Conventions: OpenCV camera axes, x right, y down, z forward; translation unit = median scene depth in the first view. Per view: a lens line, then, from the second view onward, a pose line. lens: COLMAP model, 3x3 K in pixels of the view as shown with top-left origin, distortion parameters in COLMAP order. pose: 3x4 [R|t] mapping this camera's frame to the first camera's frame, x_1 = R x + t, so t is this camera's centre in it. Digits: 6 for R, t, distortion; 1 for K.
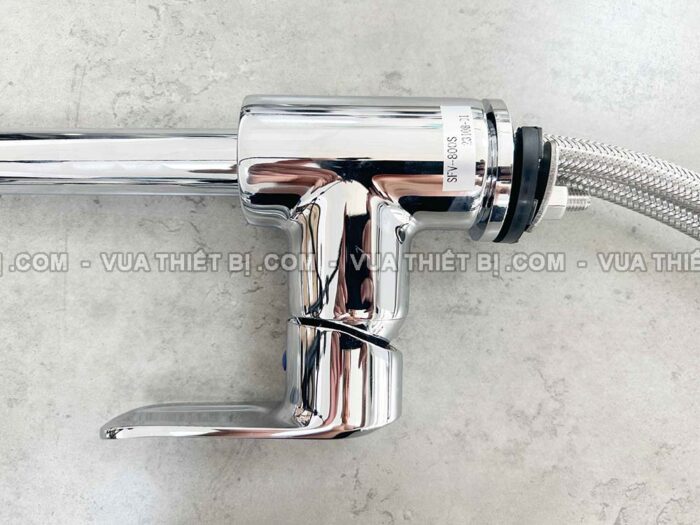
lens RADIAL K [[534.7, 0, 350.0], [0, 534.7, 262.5], [0, 0, 1]] dist [-0.012661, -0.008331]
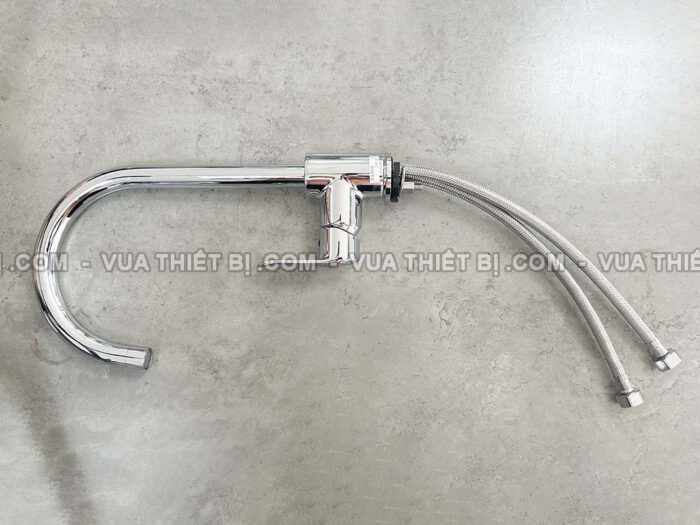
lens RADIAL K [[526.0, 0, 350.0], [0, 526.0, 262.5], [0, 0, 1]] dist [0.040865, -0.044946]
pose [[0.999595, -0.011306, -0.026121, 0.109016], [0.009928, 0.998582, -0.052293, 0.398851], [0.026675, 0.052013, 0.998290, -1.676019]]
